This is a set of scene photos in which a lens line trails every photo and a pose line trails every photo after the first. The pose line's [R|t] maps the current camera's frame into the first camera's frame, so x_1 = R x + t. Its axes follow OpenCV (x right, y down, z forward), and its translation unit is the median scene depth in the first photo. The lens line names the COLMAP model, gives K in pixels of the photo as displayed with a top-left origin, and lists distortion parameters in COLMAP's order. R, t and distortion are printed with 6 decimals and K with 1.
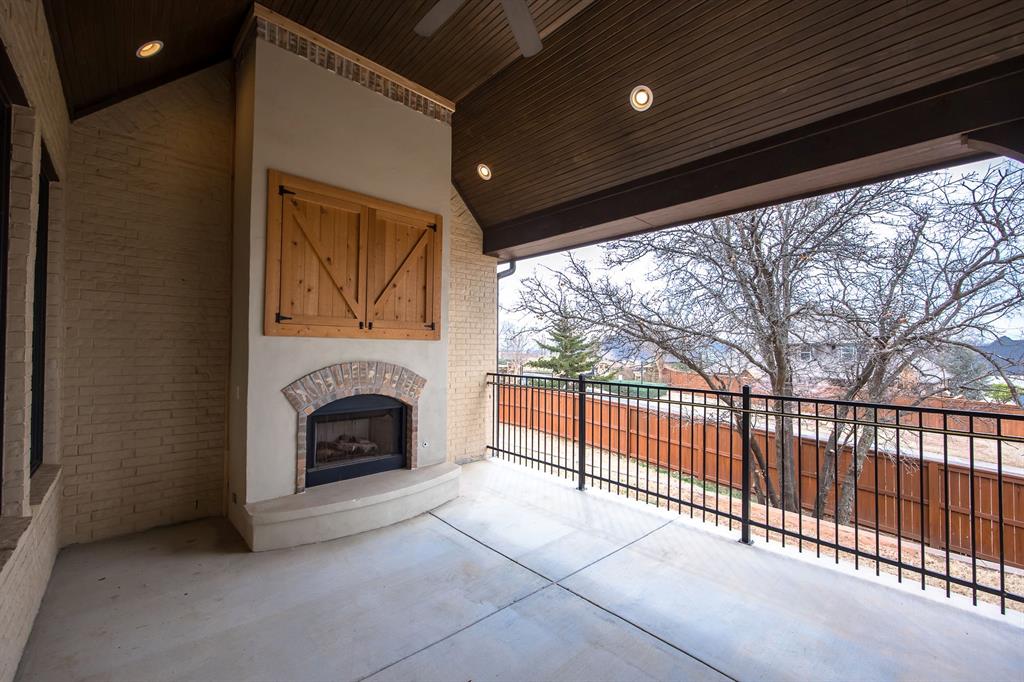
lens RADIAL K [[409.7, 0, 513.3], [0, 409.7, 342.5], [0, 0, 1]] dist [-0.005885, 0.000744]
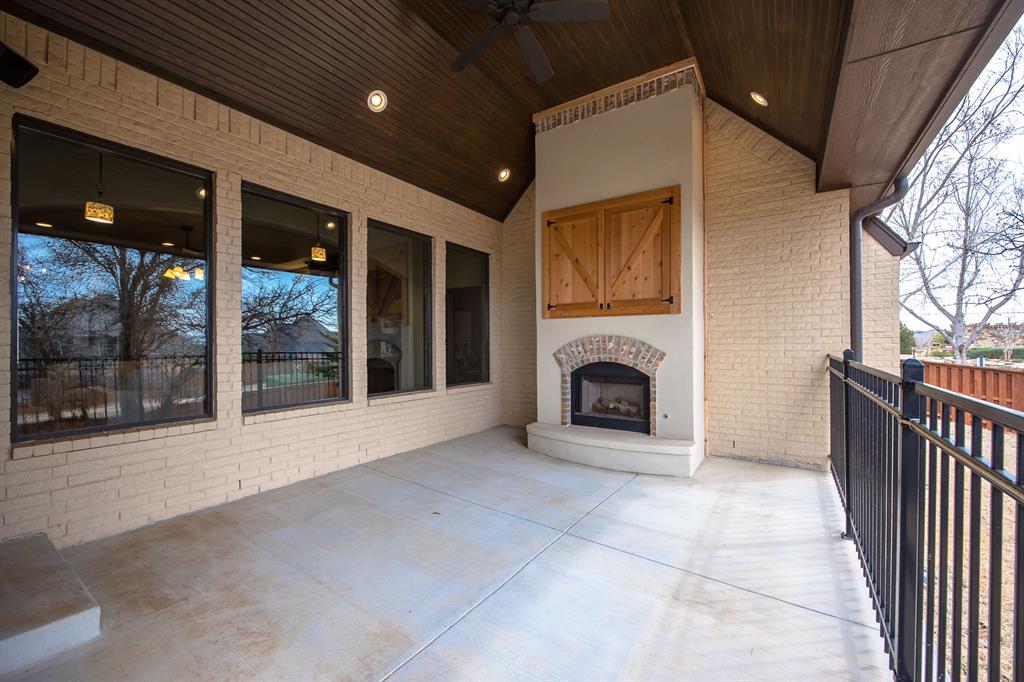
lens RADIAL K [[409.7, 0, 516.6], [0, 409.7, 344.2], [0, 0, 1]] dist [-0.005885, 0.000744]
pose [[0.227320, -0.009560, -0.973773, 0.774545], [0.021179, 0.999764, -0.004871, 0.073295], [0.973590, -0.019516, 0.227468, 0.454328]]
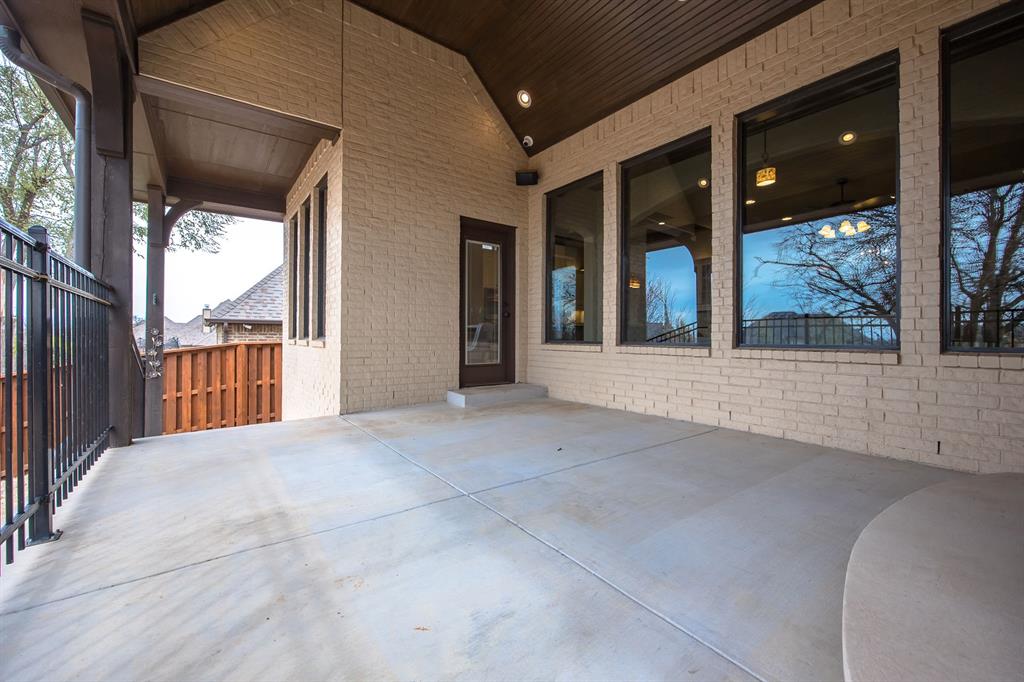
lens RADIAL K [[409.7, 0, 509.8], [0, 409.7, 339.9], [0, 0, 1]] dist [-0.005885, 0.000744]
pose [[-0.993659, -0.015131, 0.111410, -0.045648], [-0.015816, 0.999861, -0.005266, 0.204960], [-0.111314, -0.006994, -0.993761, 1.245541]]
